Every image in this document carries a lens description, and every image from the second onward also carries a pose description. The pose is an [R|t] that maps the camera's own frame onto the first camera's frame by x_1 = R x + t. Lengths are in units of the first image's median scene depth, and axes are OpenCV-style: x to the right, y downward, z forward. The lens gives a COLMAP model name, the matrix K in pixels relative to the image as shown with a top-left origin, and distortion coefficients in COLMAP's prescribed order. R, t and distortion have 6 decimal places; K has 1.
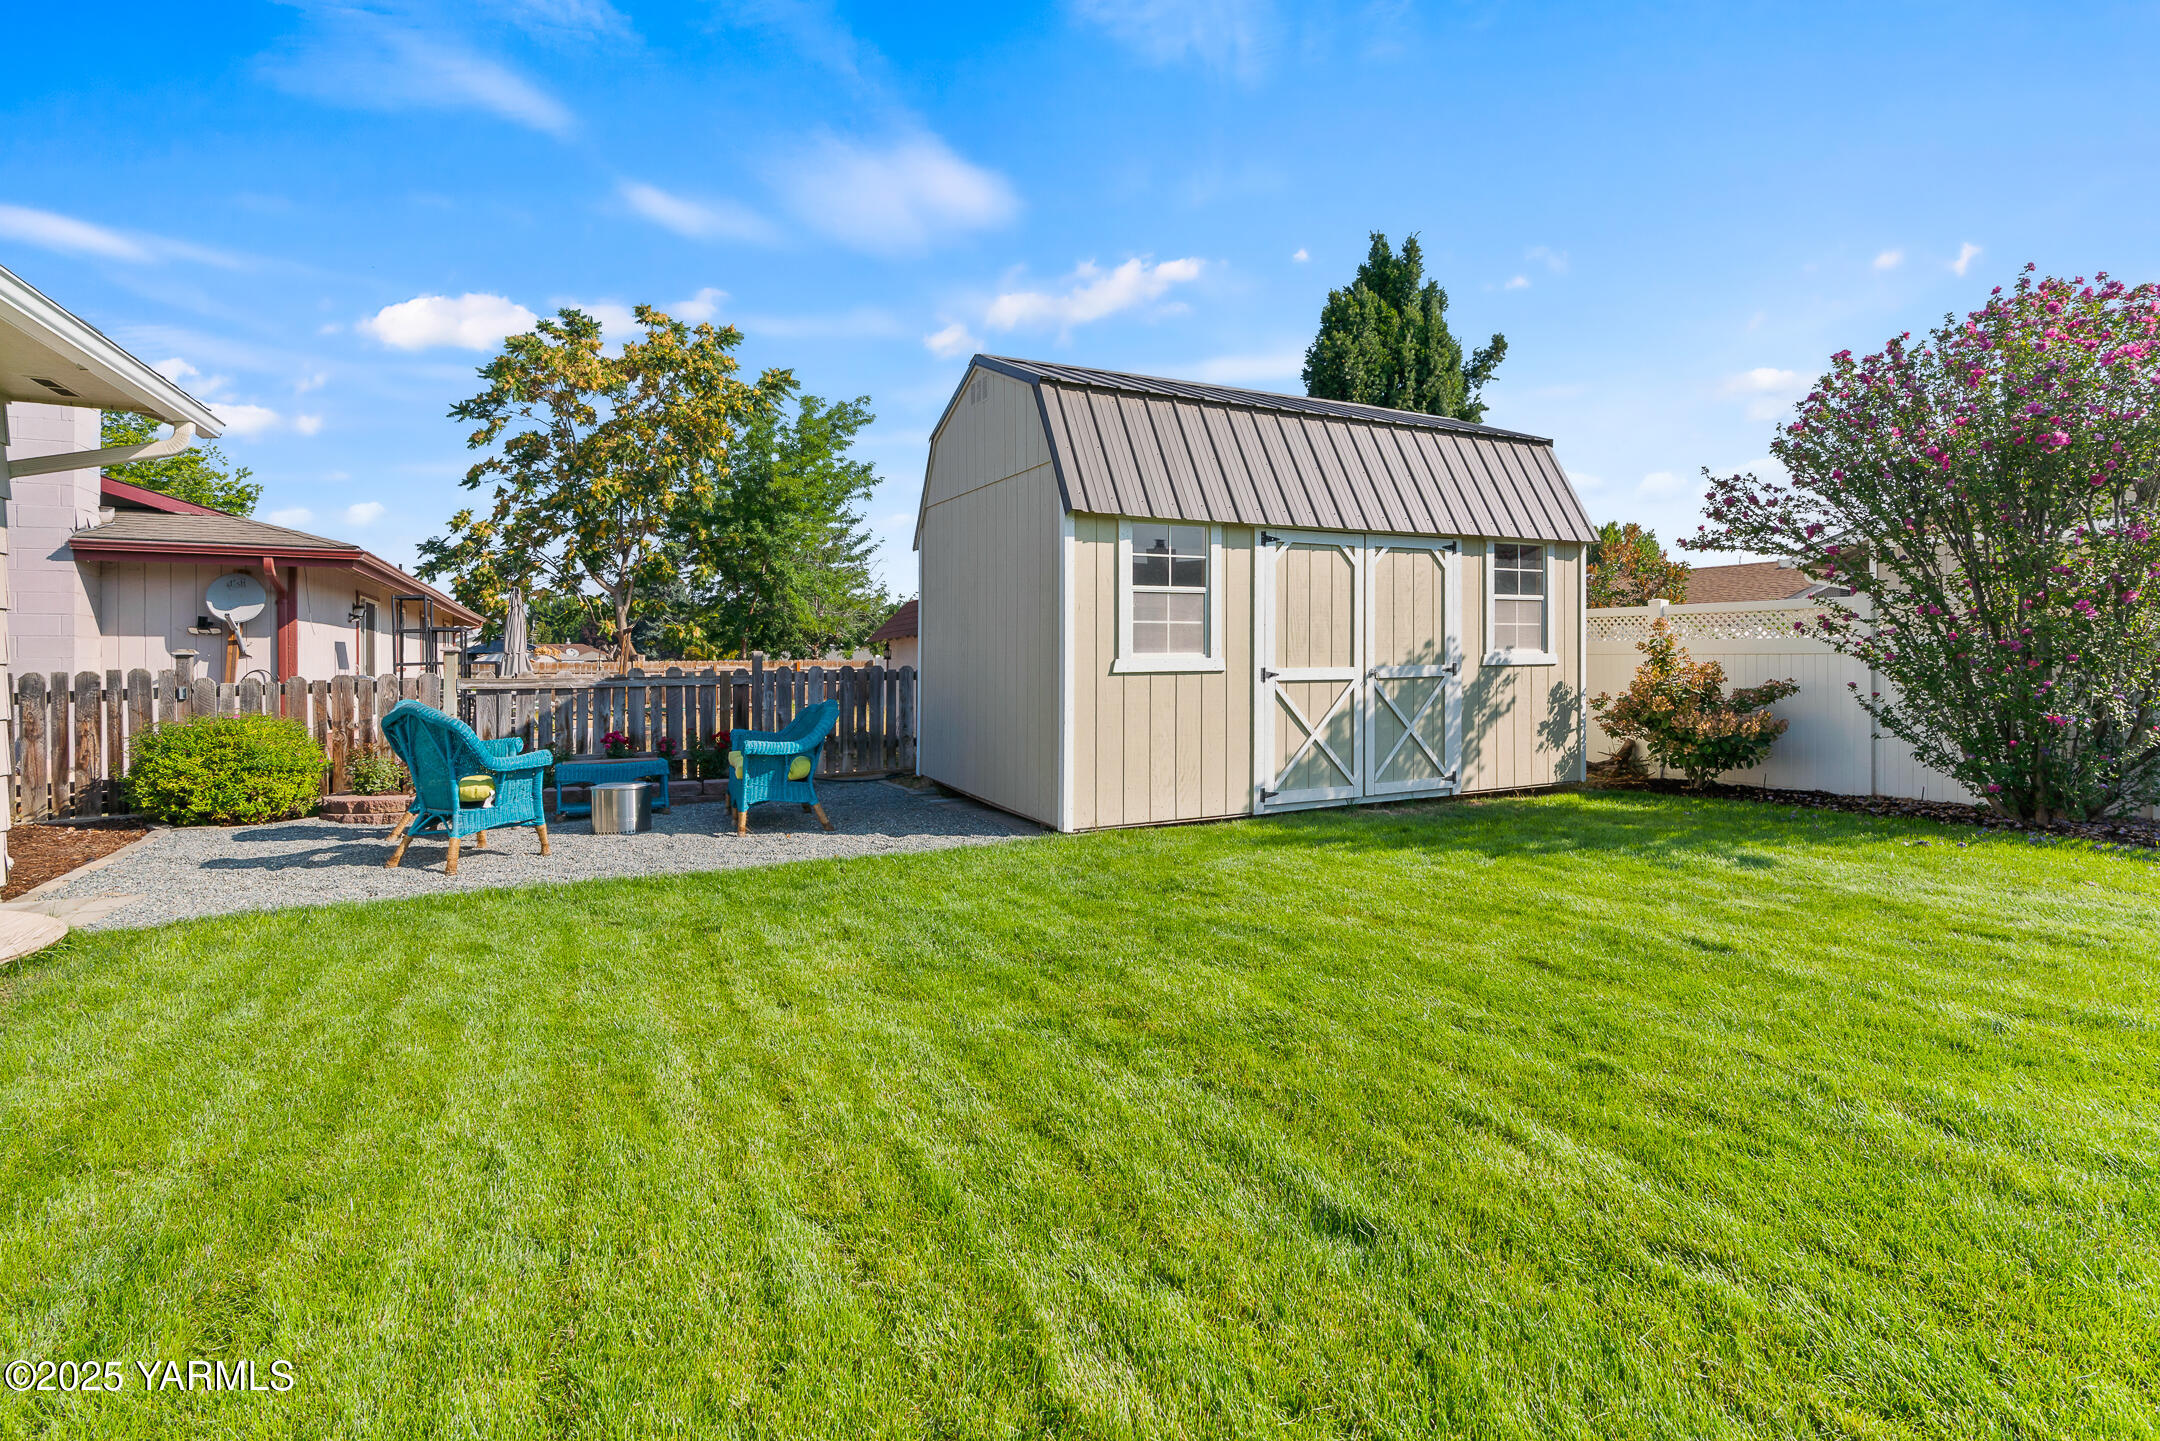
lens RADIAL K [[1022.6, 0, 1080.5], [0, 1022.6, 649.8], [0, 0, 1]] dist [-0.000297, -0.000083]
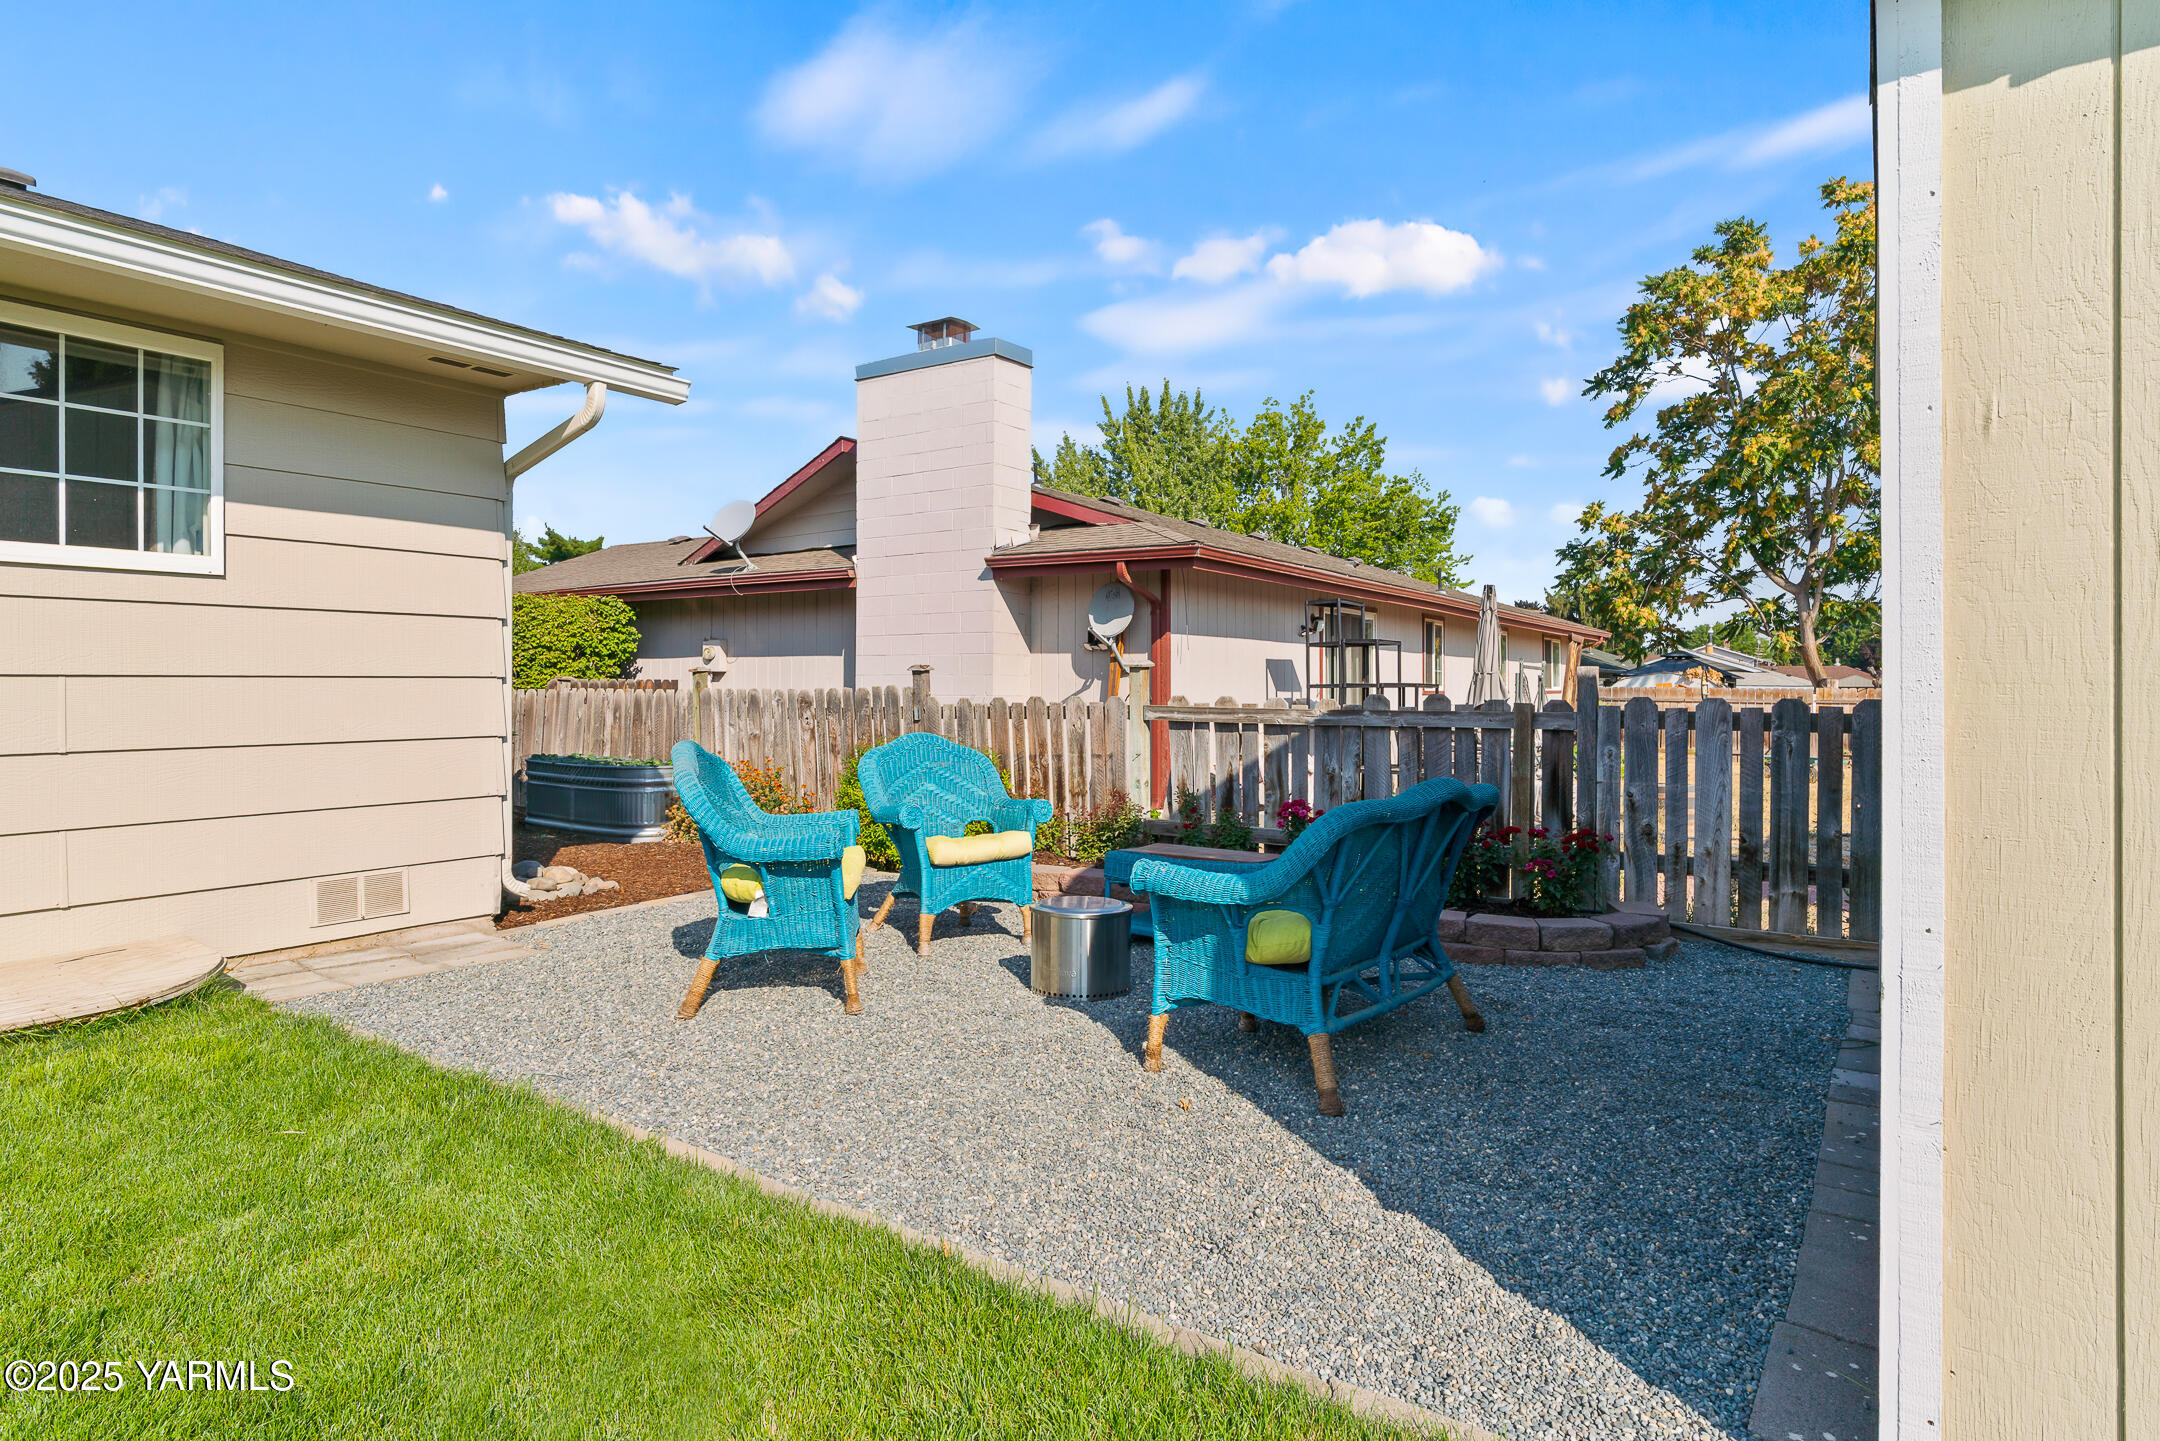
lens RADIAL K [[1173.7, 0, 1080.5], [0, 1173.7, 683.8], [0, 0, 1]] dist [-0.010021, 0.000089]
pose [[0.485885, 0.009185, -0.873975, 0.070761], [-0.001750, 0.999953, 0.009535, 0.004535], [0.874021, -0.003104, 0.485878, 0.465625]]
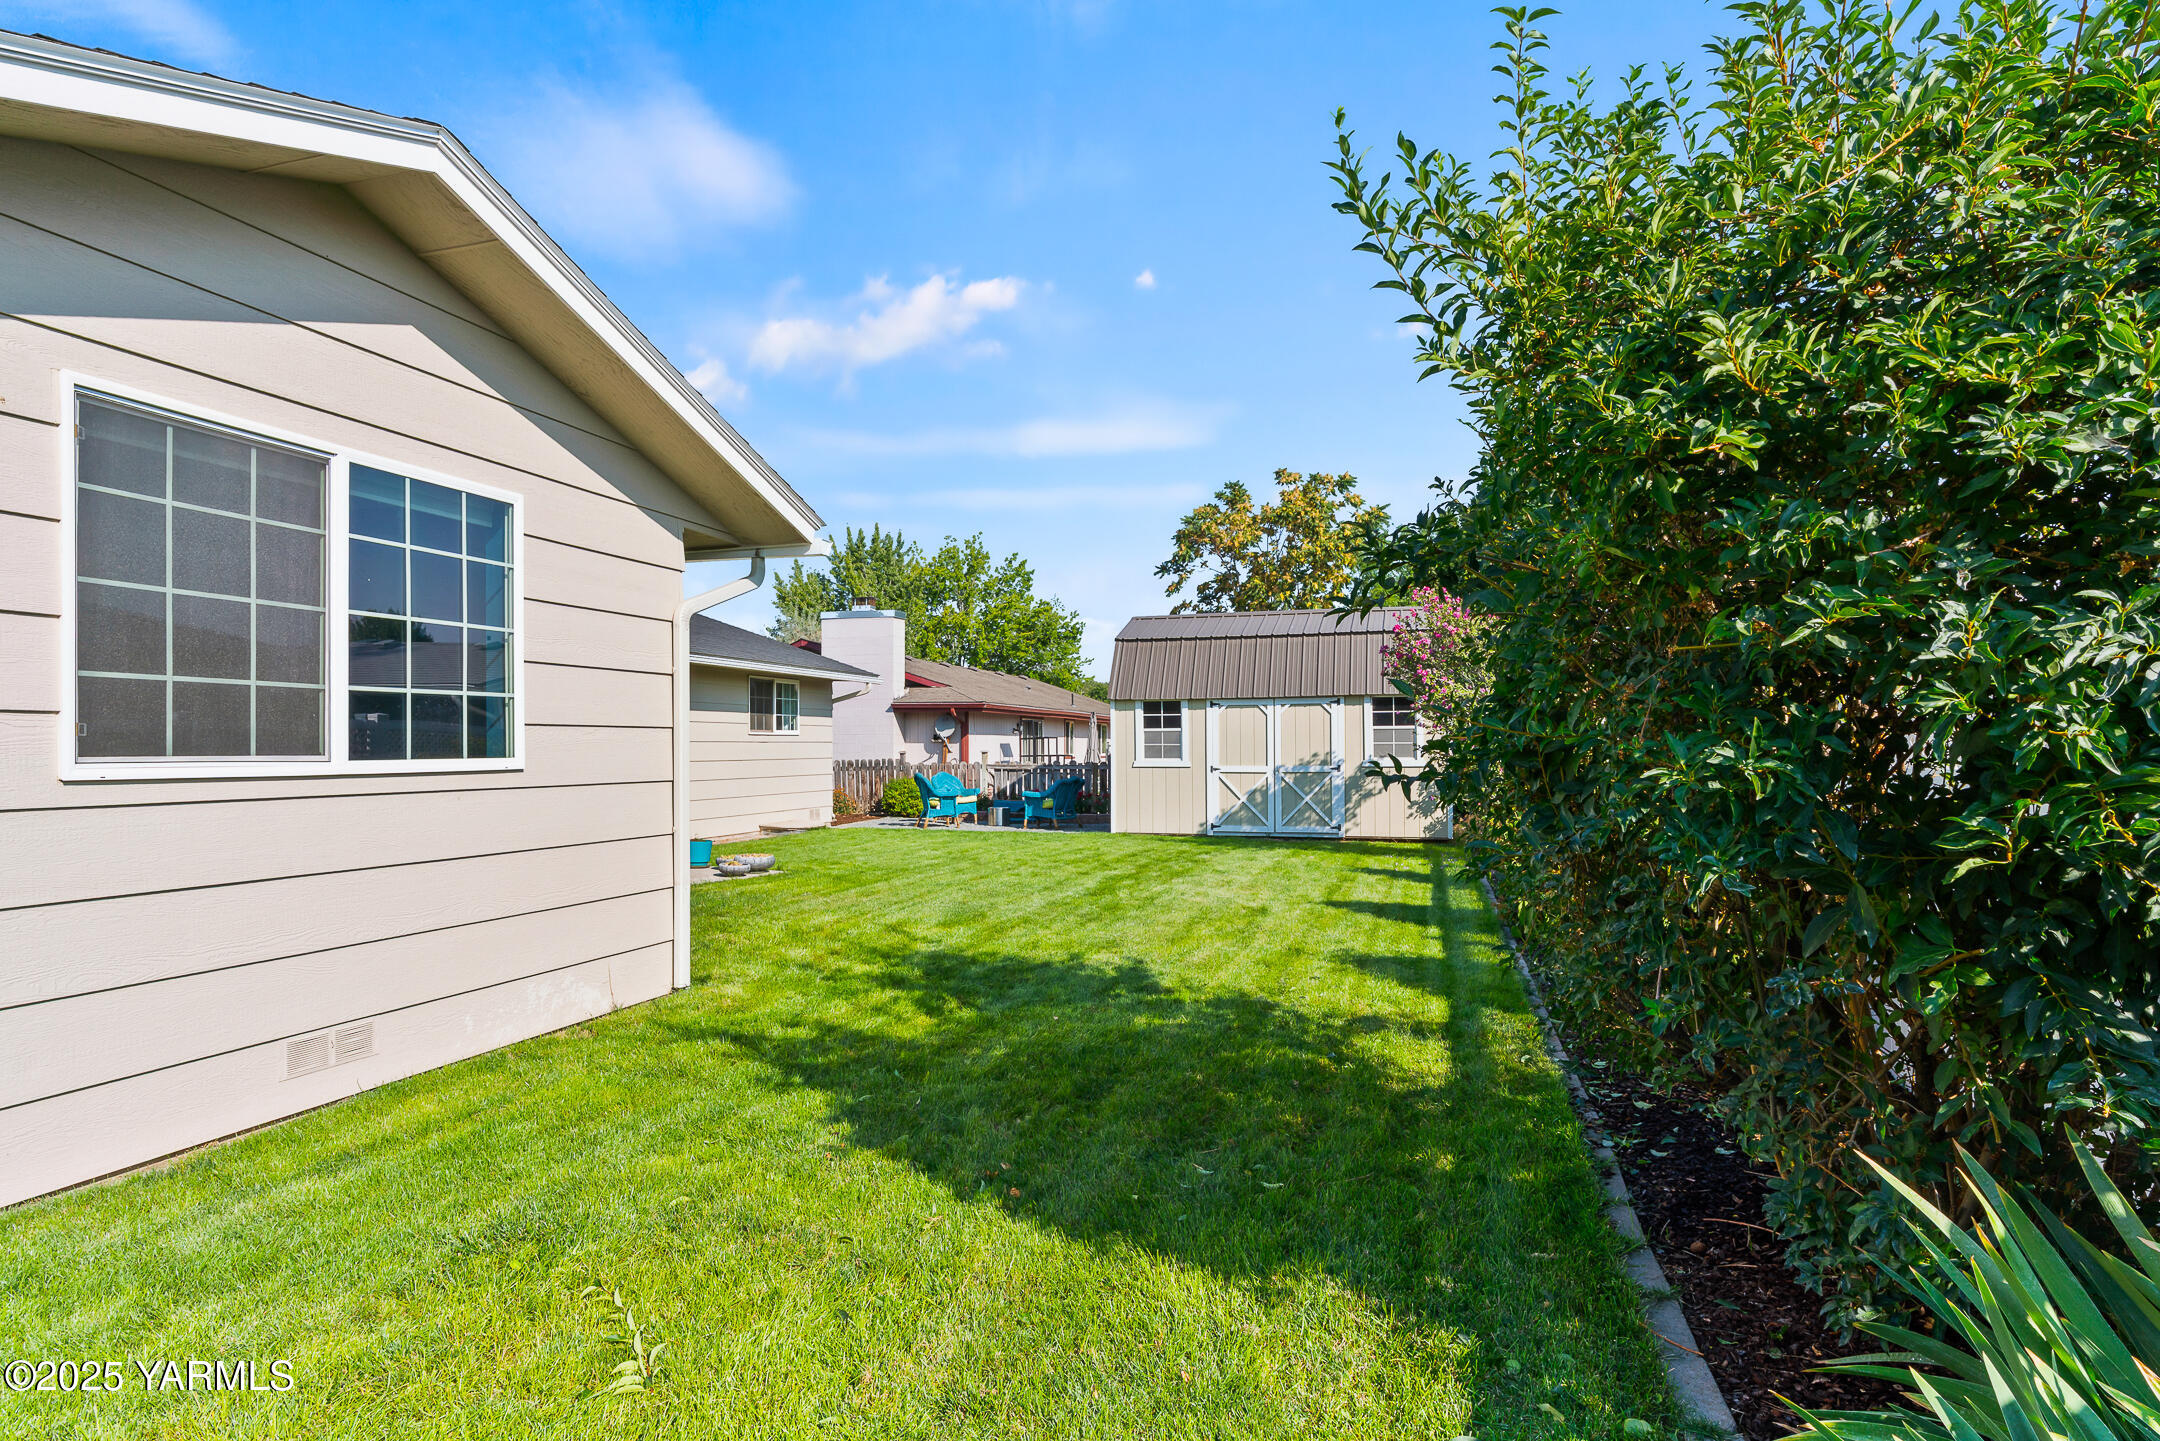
lens RADIAL K [[1173.7, 0, 1081.2], [0, 1173.7, 732.3], [0, 0, 1]] dist [-0.010021, 0.000089]
pose [[0.726491, -0.001285, -0.687175, 1.131863], [0.000887, 0.999999, -0.000932, -0.033597], [0.687176, 0.000068, 0.726491, -0.644418]]
